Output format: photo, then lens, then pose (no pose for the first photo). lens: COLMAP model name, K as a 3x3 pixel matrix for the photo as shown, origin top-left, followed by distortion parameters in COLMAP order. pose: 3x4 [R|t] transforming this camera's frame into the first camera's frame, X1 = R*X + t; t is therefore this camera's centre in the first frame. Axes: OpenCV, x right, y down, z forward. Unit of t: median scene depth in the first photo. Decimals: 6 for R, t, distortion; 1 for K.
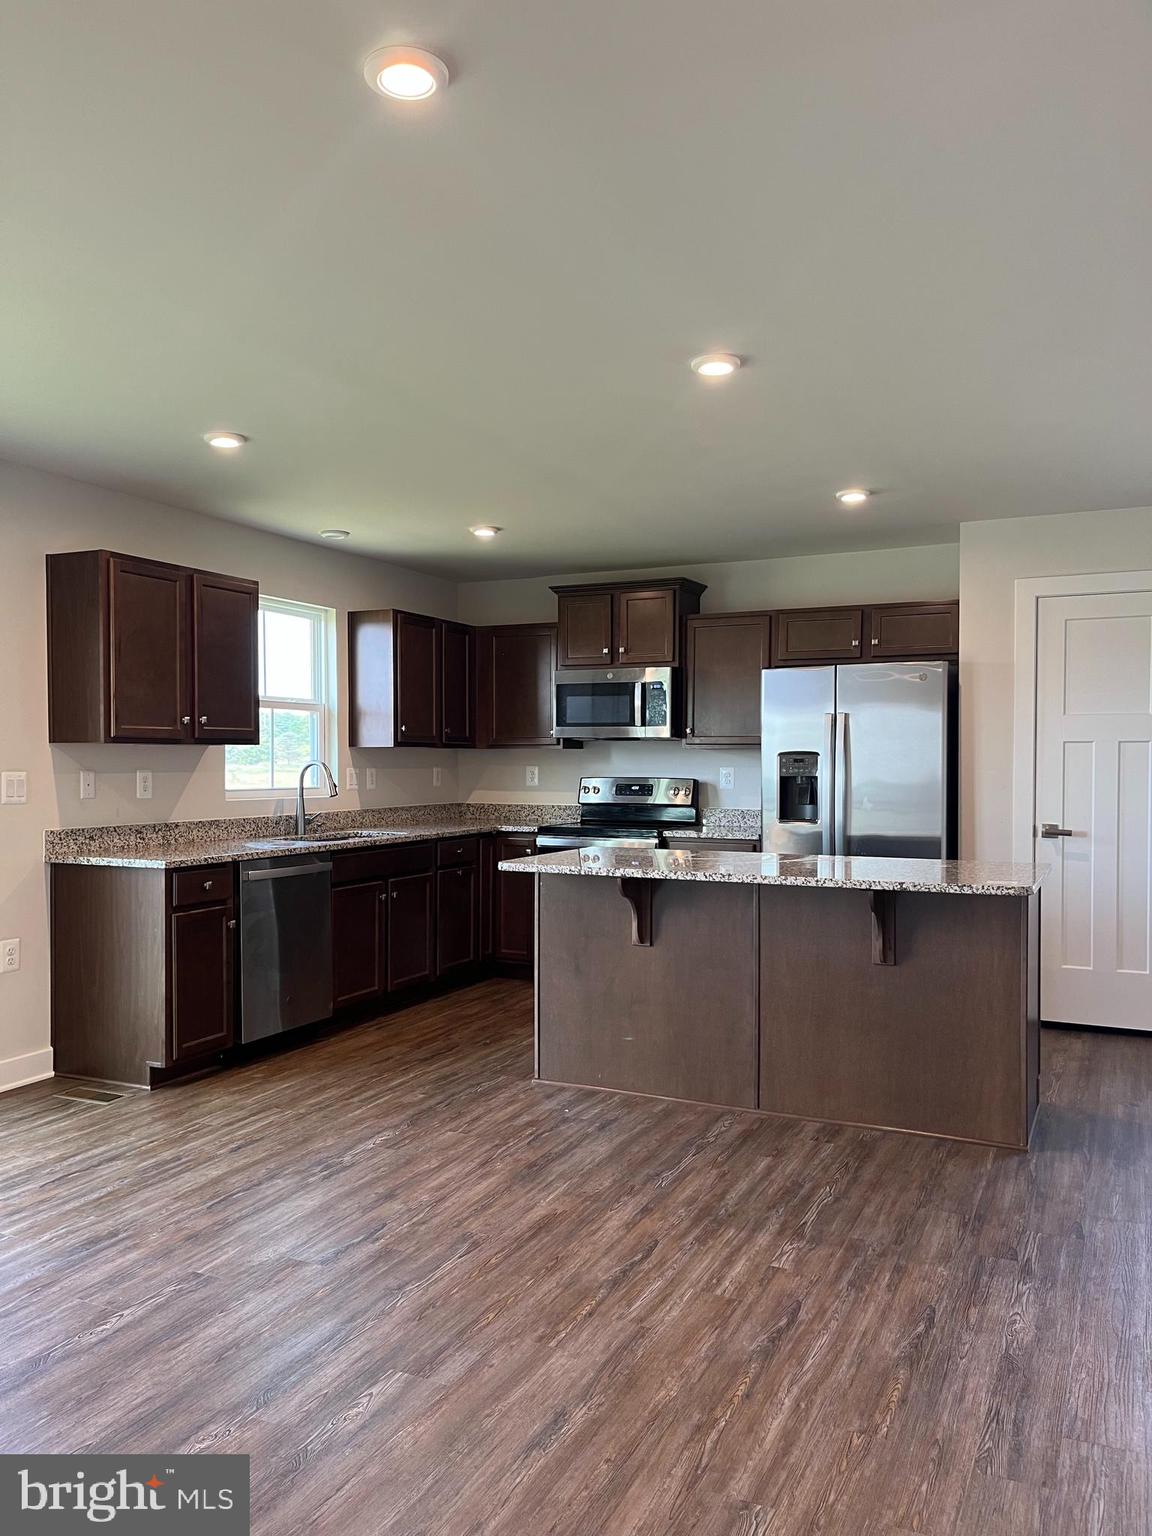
lens RADIAL K [[1165.7, 0, 568.7], [0, 1165.7, 766.3], [0, 0, 1]] dist [0.026053, -0.002738]
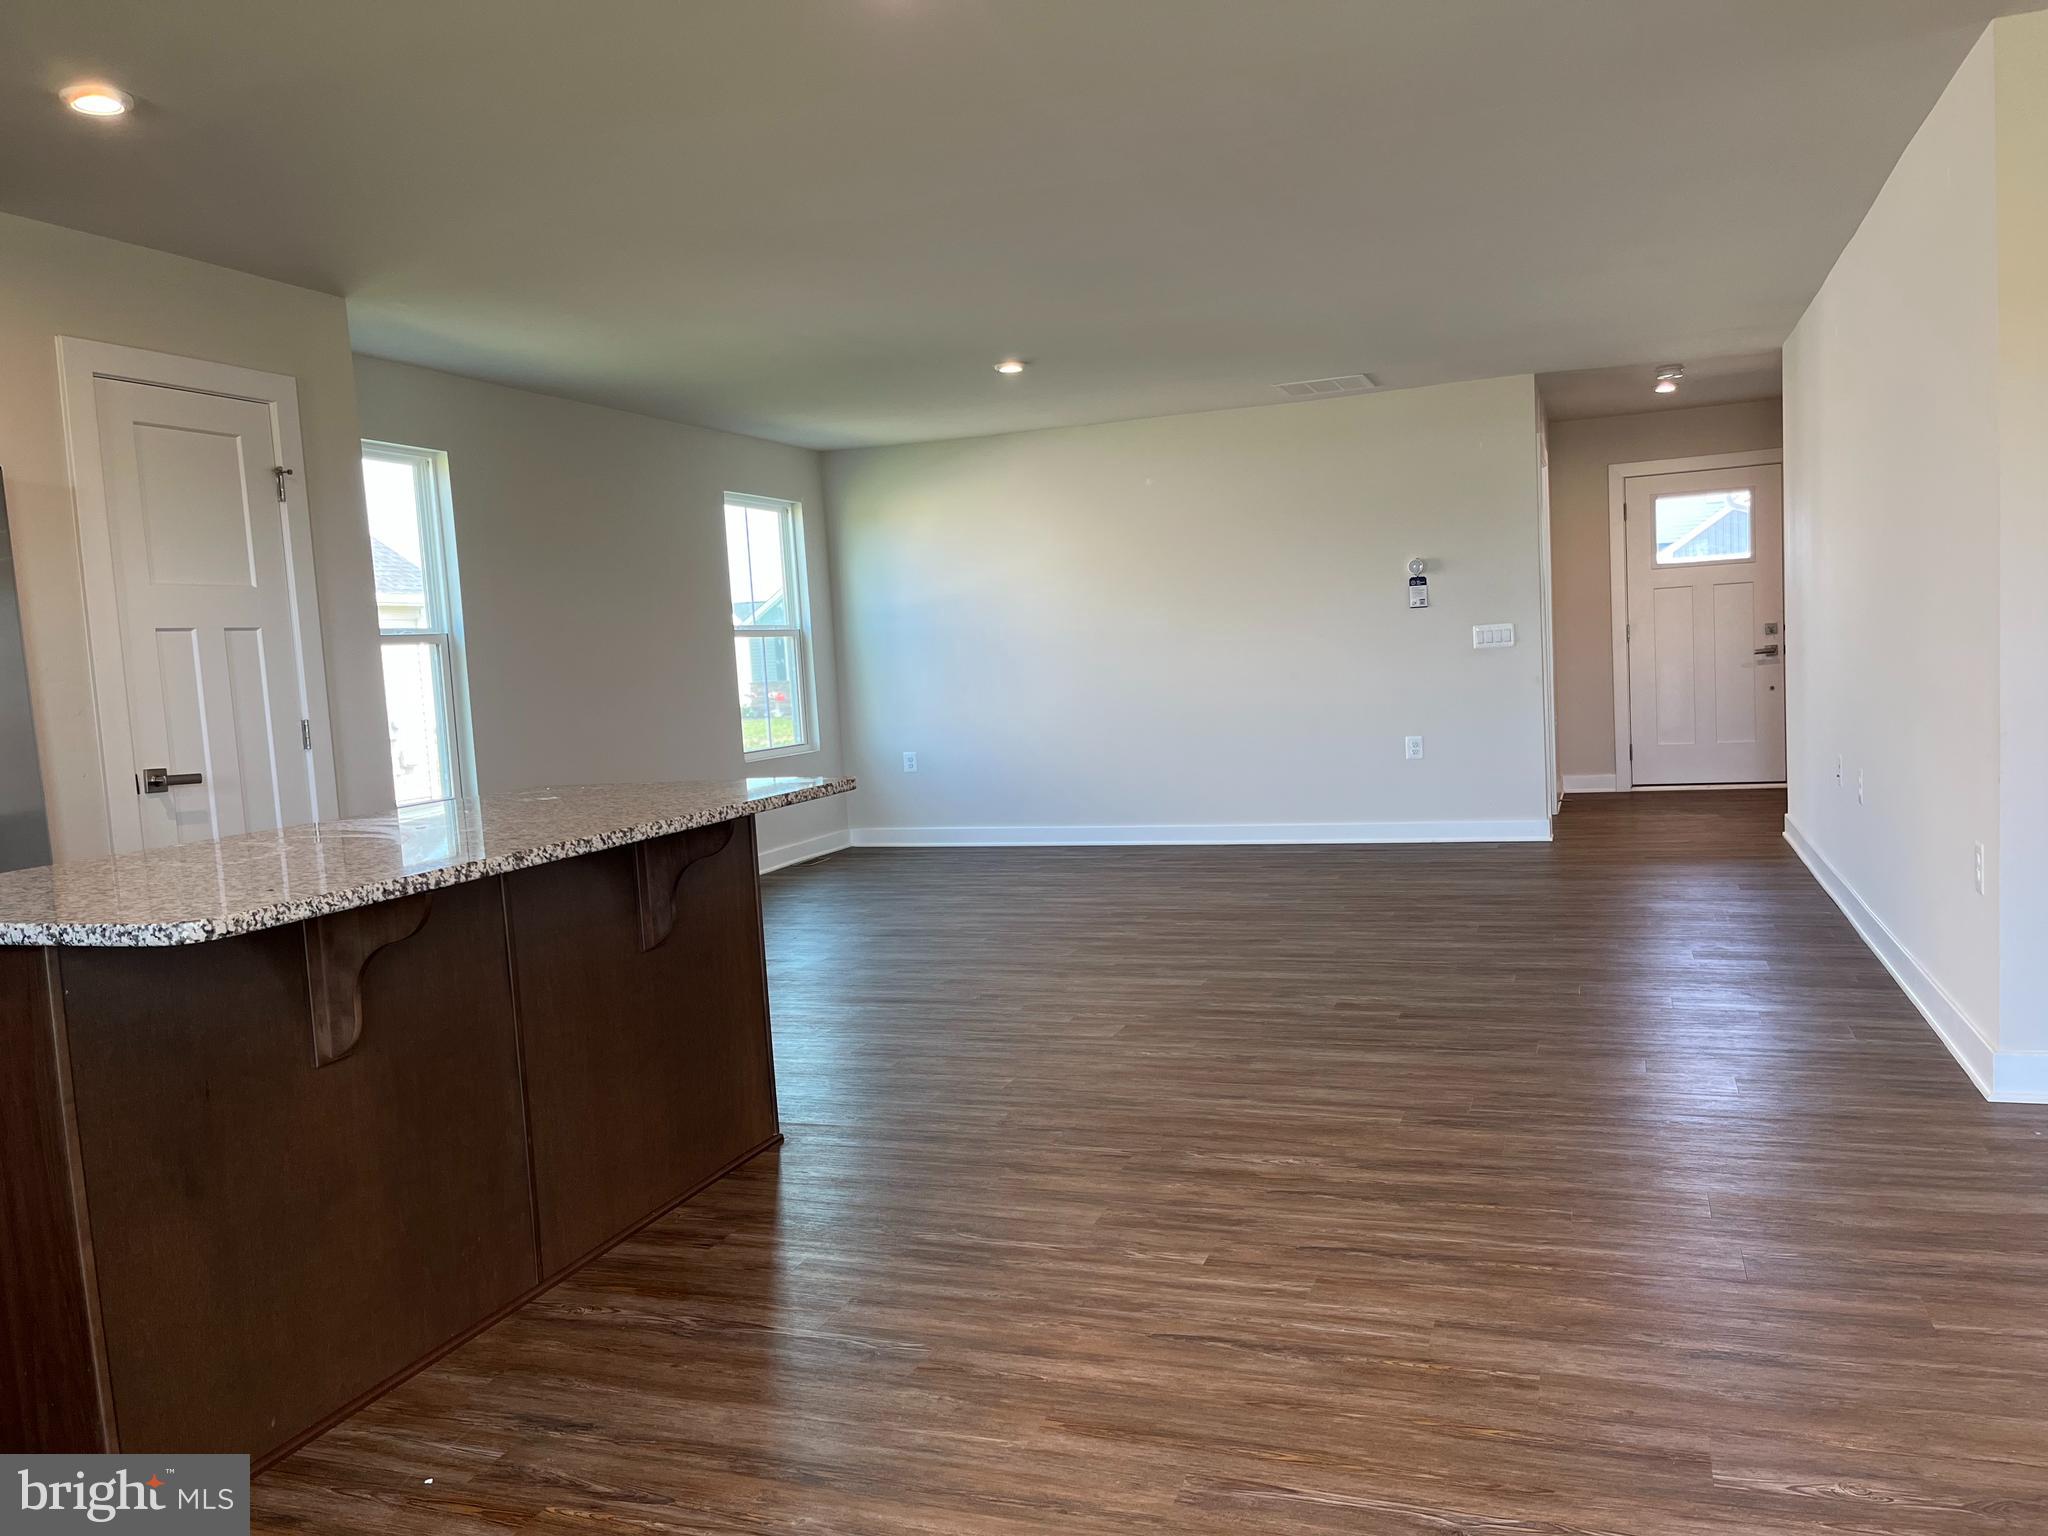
lens RADIAL K [[1554.3, 0, 1017.0], [0, 1554.3, 774.0], [0, 0, 1]] dist [0.026053, -0.002738]
pose [[-0.094021, -0.075168, 0.992729, -0.711256], [0.067418, 0.994376, 0.081678, 0.027031], [-0.993285, 0.074607, -0.088424, 1.087762]]
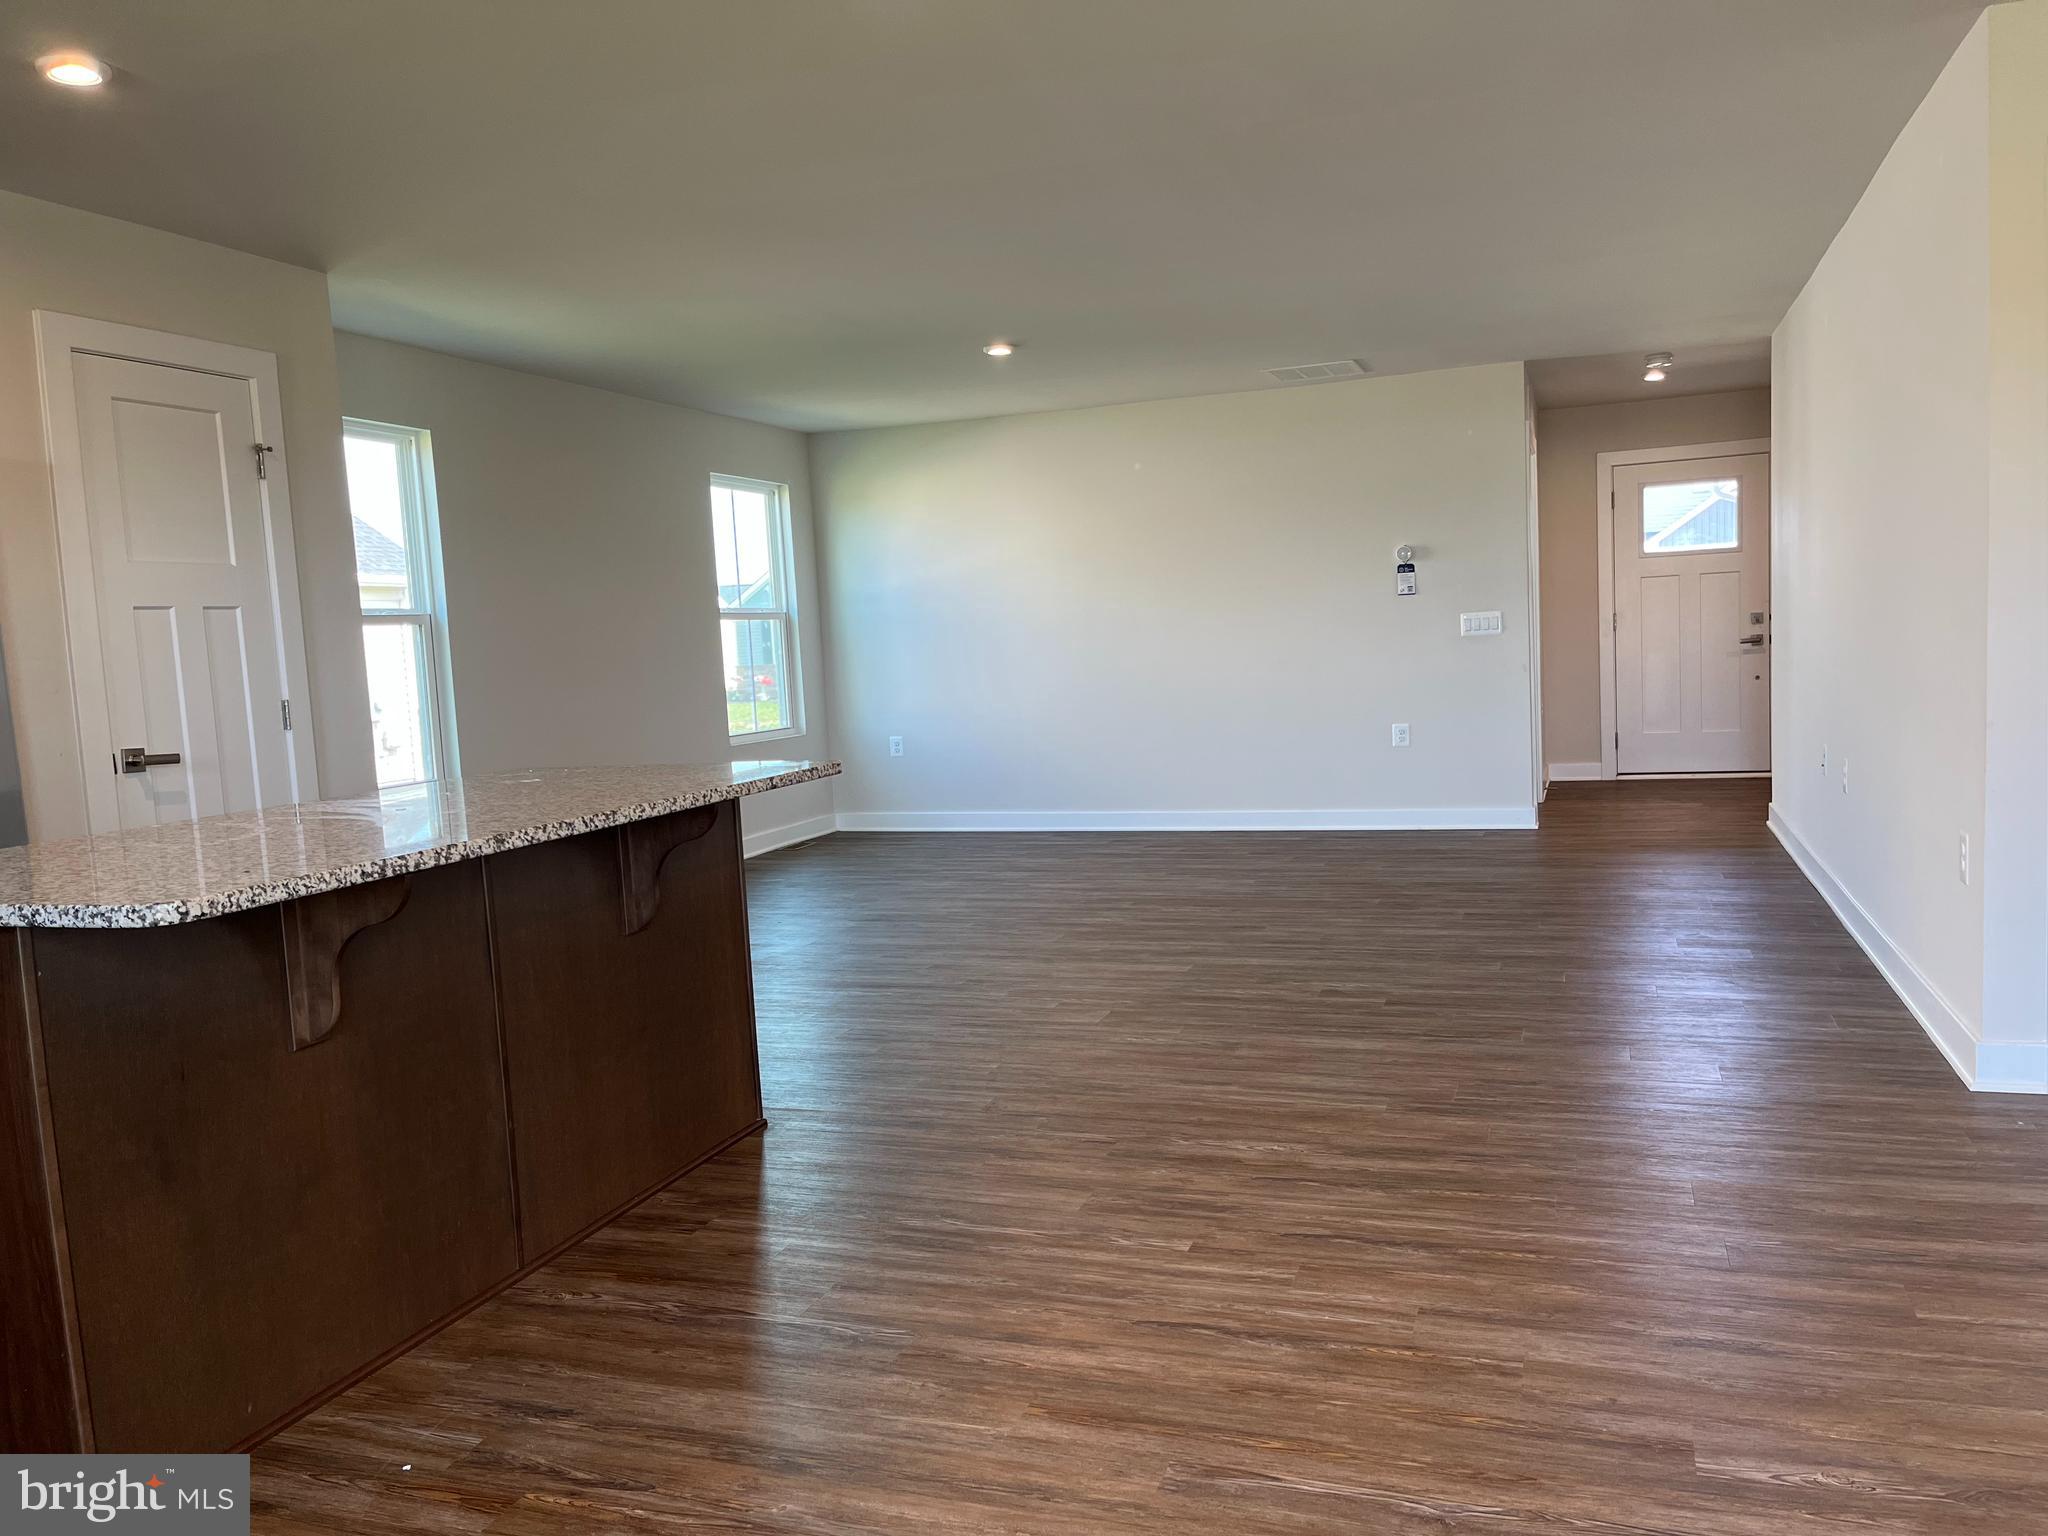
lens RADIAL K [[1554.3, 0, 1019.7], [0, 1554.3, 772.8], [0, 0, 1]] dist [0.026053, -0.002738]
pose [[-0.104015, -0.084378, 0.990990, -0.705809], [0.060800, 0.993992, 0.091015, 0.027859], [-0.992716, 0.069719, -0.098260, 1.087520]]
